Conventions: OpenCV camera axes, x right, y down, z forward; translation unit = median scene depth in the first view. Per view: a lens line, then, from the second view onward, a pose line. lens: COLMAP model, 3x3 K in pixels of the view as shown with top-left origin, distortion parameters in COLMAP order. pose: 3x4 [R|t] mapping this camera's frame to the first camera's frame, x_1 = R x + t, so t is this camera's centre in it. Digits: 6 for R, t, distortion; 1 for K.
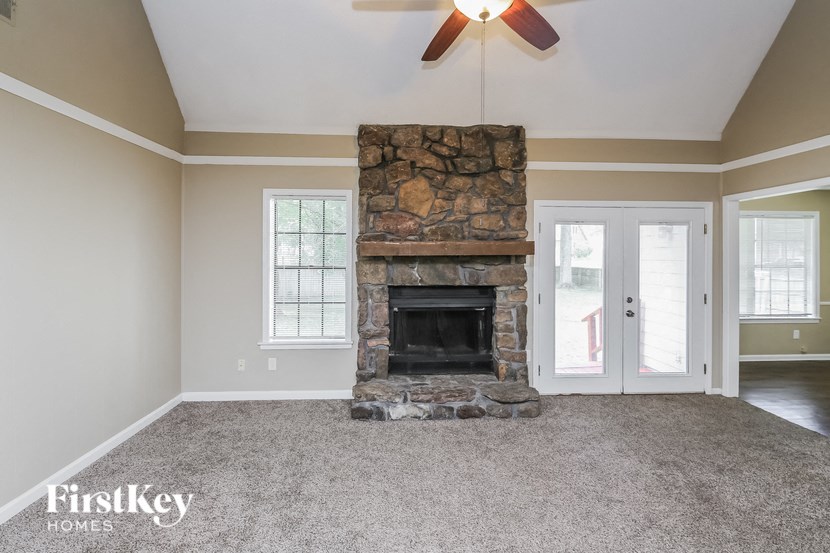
lens RADIAL K [[348.8, 0, 412.0], [0, 348.8, 264.3], [0, 0, 1]] dist [0.001201, -0.007841]
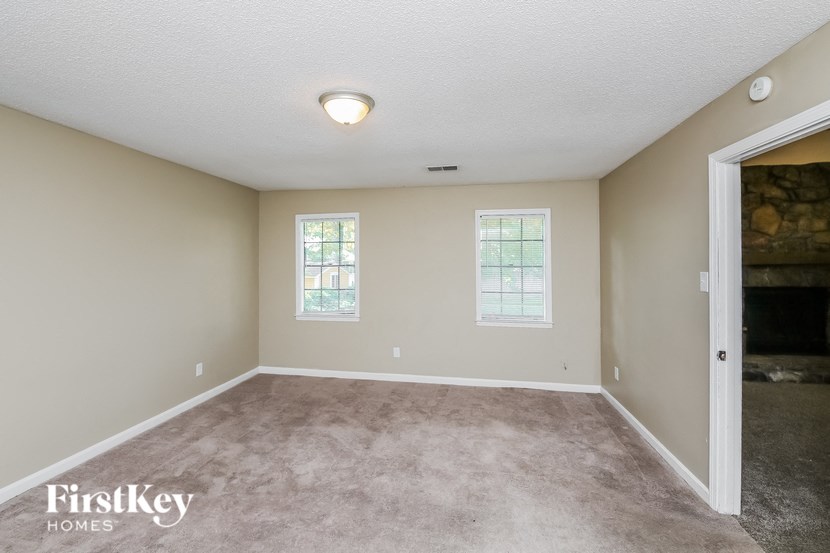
lens RADIAL K [[348.8, 0, 412.0], [0, 348.8, 264.3], [0, 0, 1]] dist [0.001201, -0.007841]
pose [[0.976159, -0.005982, -0.216972, -1.021931], [0.005776, 0.999982, -0.001588, -0.029451], [0.216978, 0.000297, 0.976177, -0.586398]]
